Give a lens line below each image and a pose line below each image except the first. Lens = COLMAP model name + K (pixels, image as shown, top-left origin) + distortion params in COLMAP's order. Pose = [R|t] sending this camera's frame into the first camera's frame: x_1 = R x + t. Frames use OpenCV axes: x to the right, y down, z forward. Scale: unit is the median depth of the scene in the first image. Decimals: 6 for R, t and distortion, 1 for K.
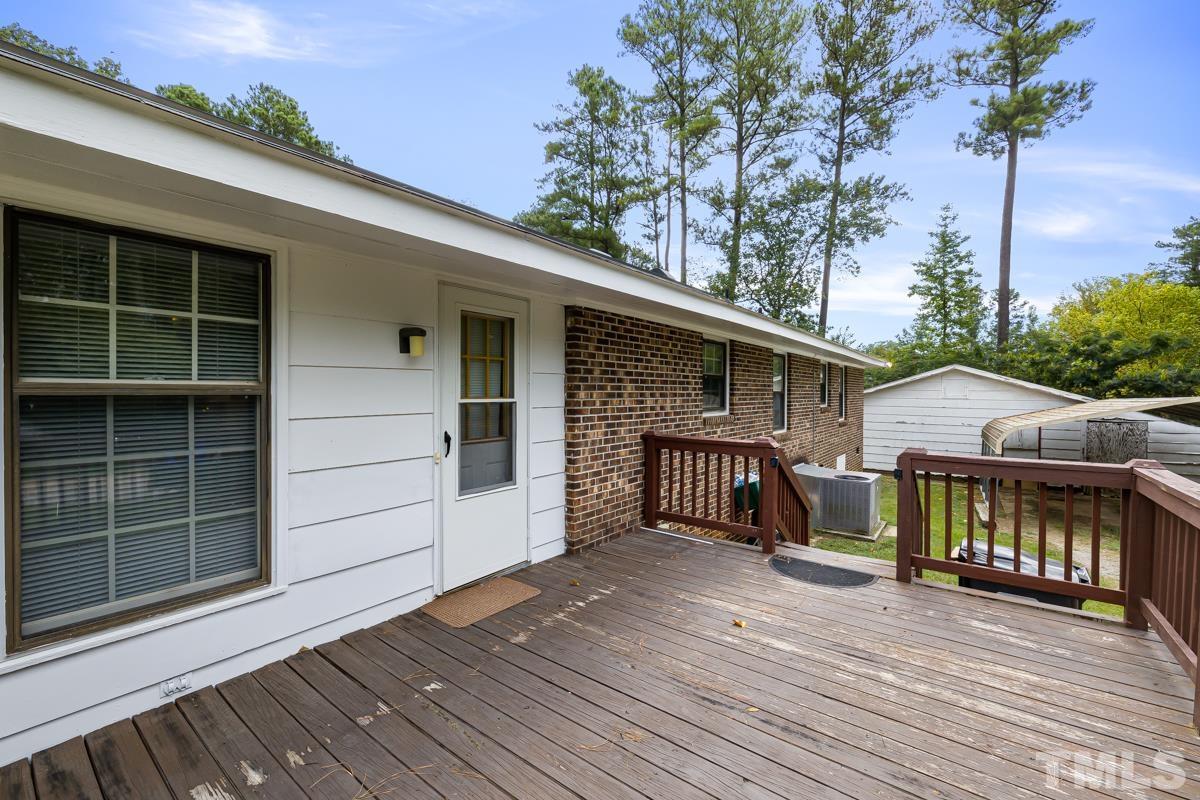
lens RADIAL K [[520.9, 0, 579.9], [0, 520.9, 389.8], [0, 0, 1]] dist [-0.001618, -0.000227]
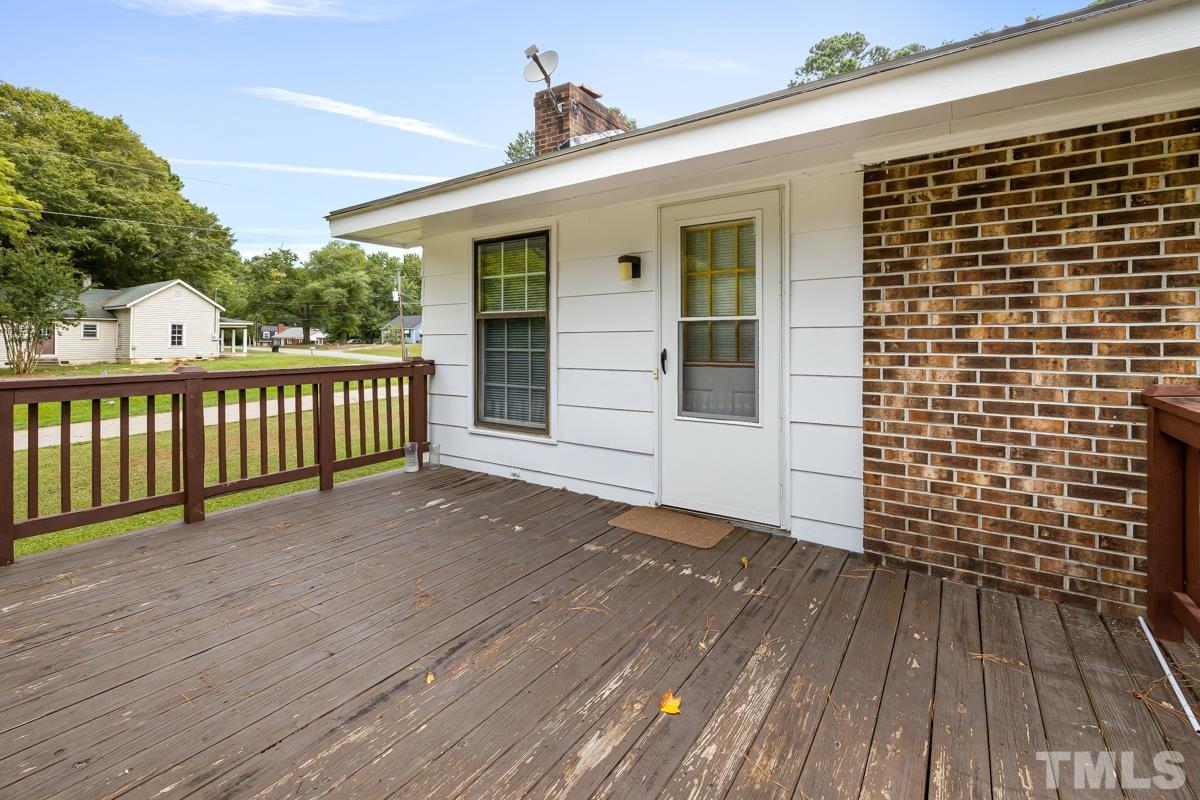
lens RADIAL K [[519.7, 0, 590.4], [0, 519.7, 335.0], [0, 0, 1]] dist [-0.001322, -0.000264]
pose [[0.043083, -0.014466, -0.998967, 0.582030], [0.000137, 0.999895, -0.014474, 0.050948], [0.999071, 0.000487, 0.043080, 0.615594]]
